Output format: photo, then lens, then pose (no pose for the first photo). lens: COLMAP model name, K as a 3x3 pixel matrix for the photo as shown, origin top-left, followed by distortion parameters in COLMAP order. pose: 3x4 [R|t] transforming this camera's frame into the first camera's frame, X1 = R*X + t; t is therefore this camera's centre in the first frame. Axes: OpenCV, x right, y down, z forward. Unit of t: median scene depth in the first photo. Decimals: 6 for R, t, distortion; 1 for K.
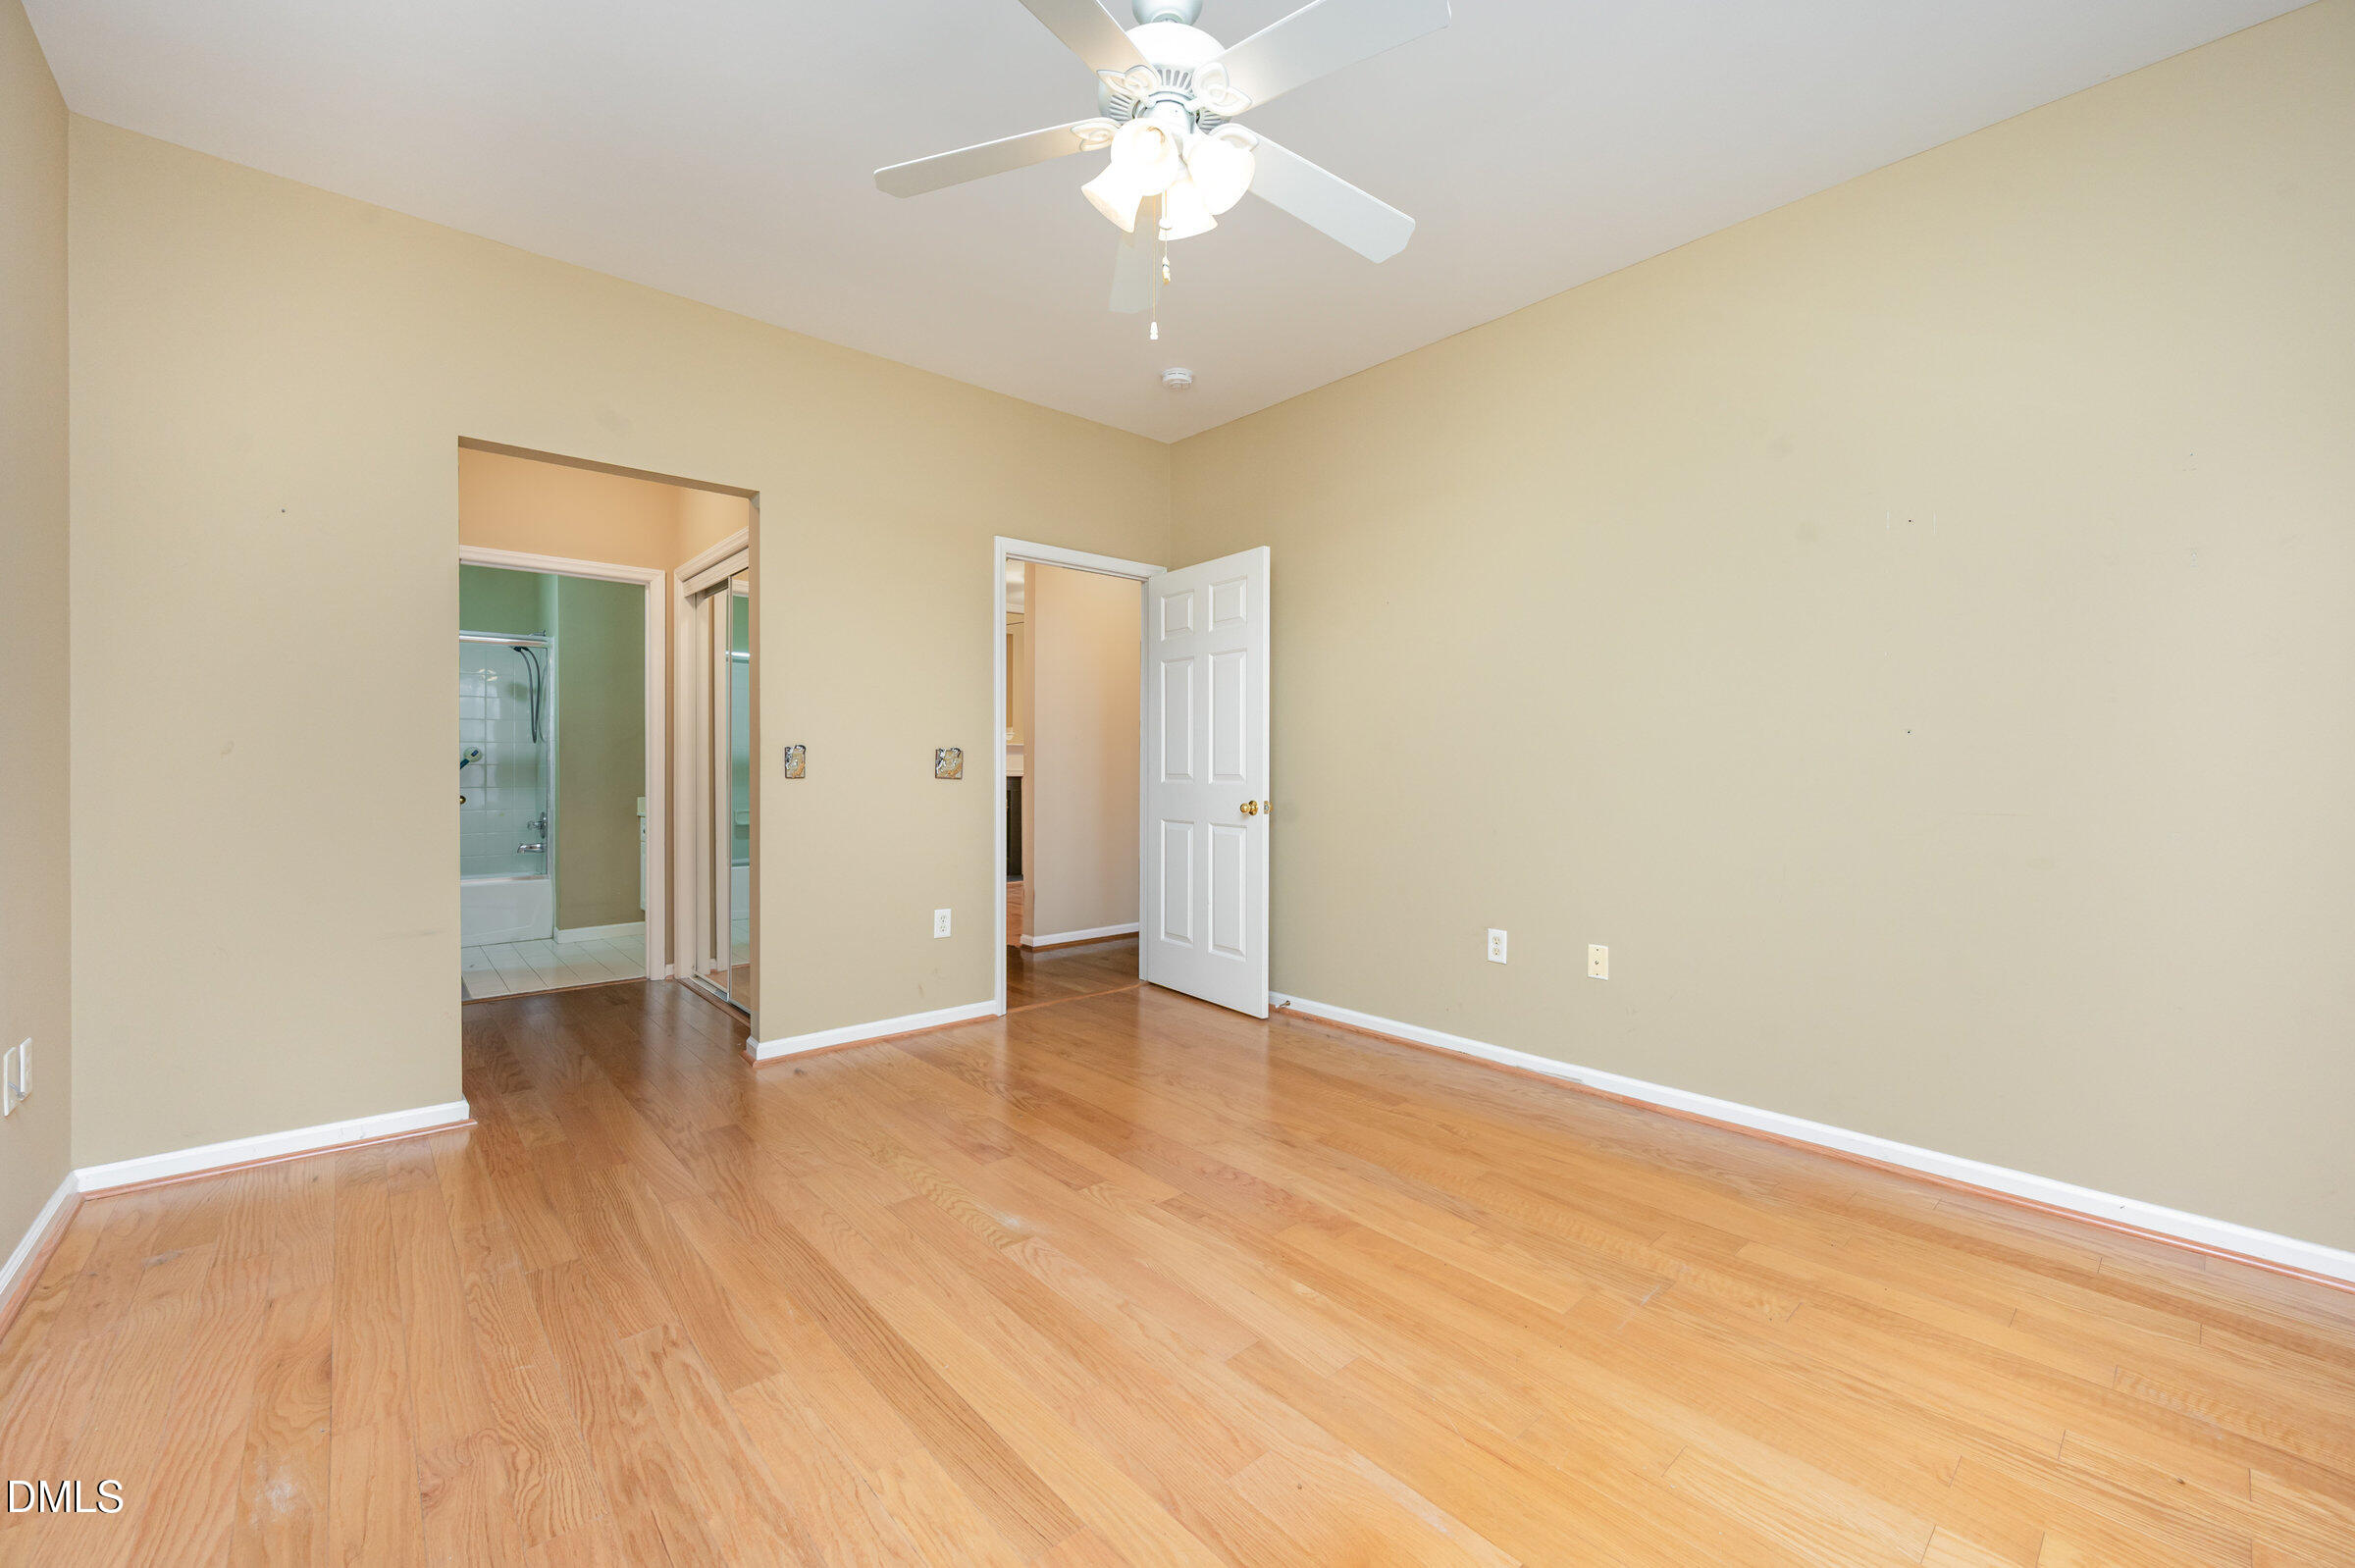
lens RADIAL K [[957.3, 0, 1177.5], [0, 957.3, 784.0], [0, 0, 1]] dist [0.000942, 0.000079]
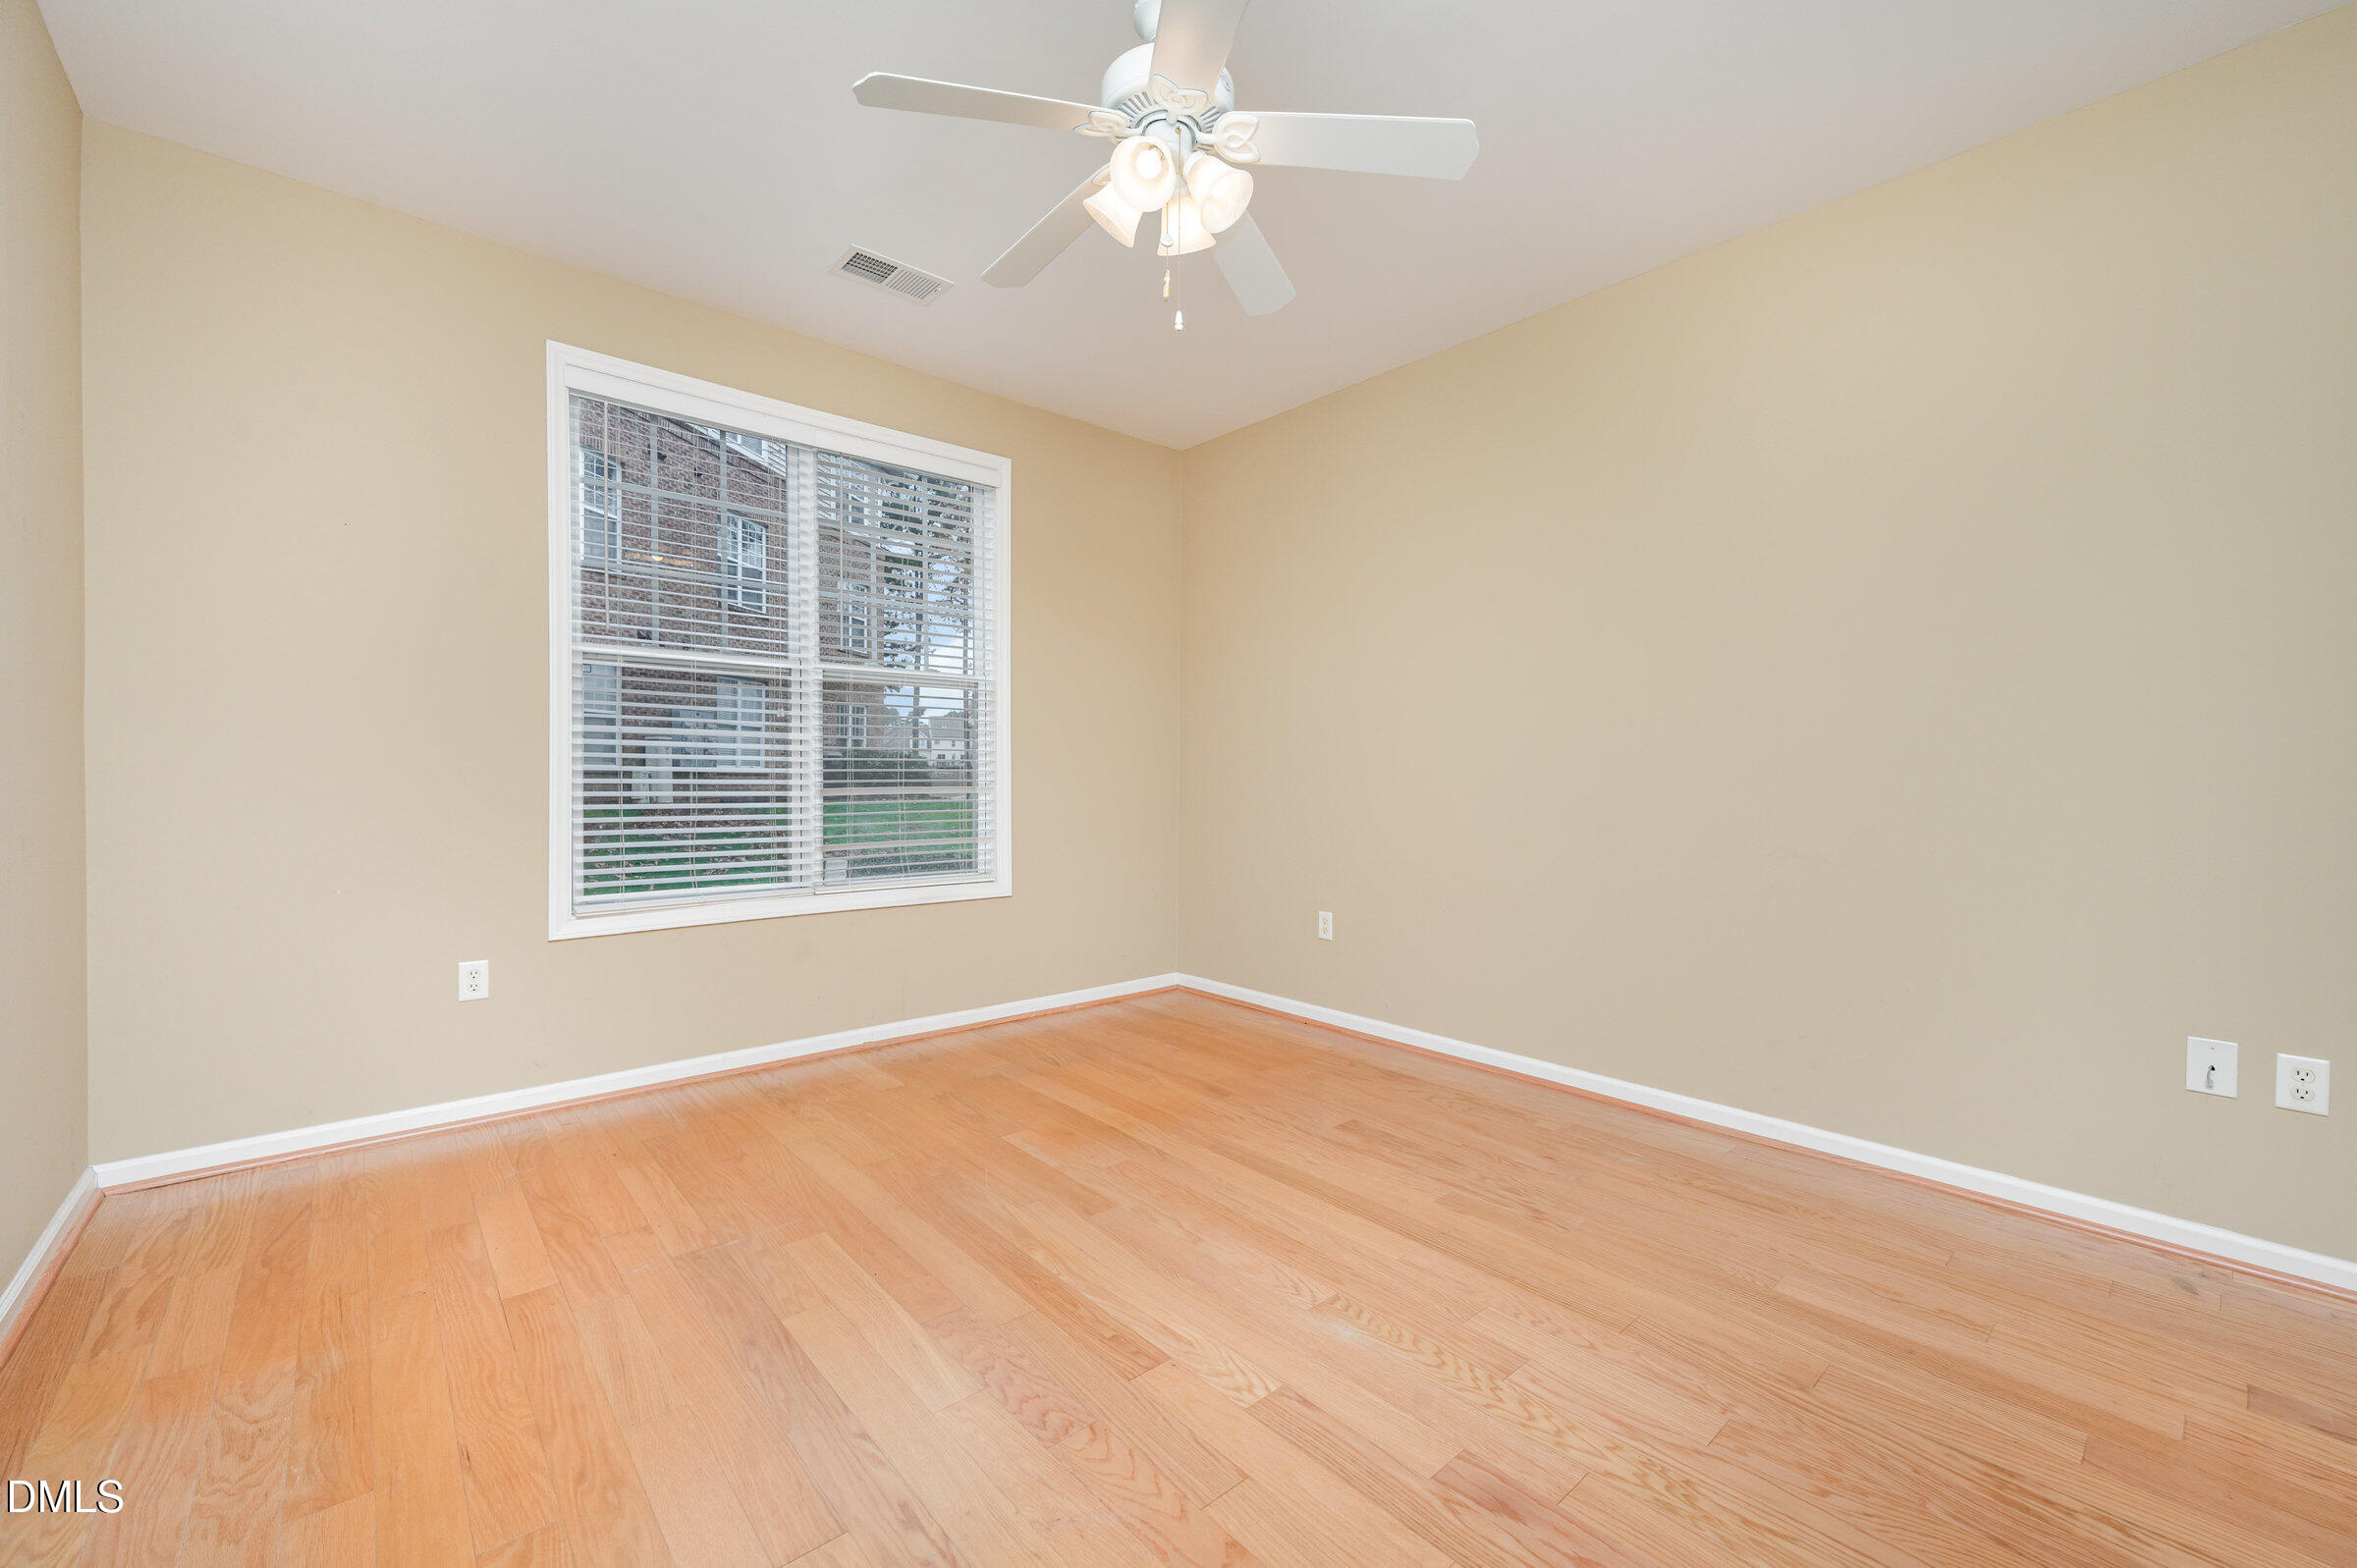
lens RADIAL K [[958.0, 0, 1178.5], [0, 958.0, 784.0], [0, 0, 1]] dist [0.000942, 0.000079]
pose [[-0.999934, -0.008358, 0.007945, -0.036671], [-0.008123, 0.999542, 0.029142, -0.035501], [-0.008185, 0.029075, -0.999544, 2.024878]]
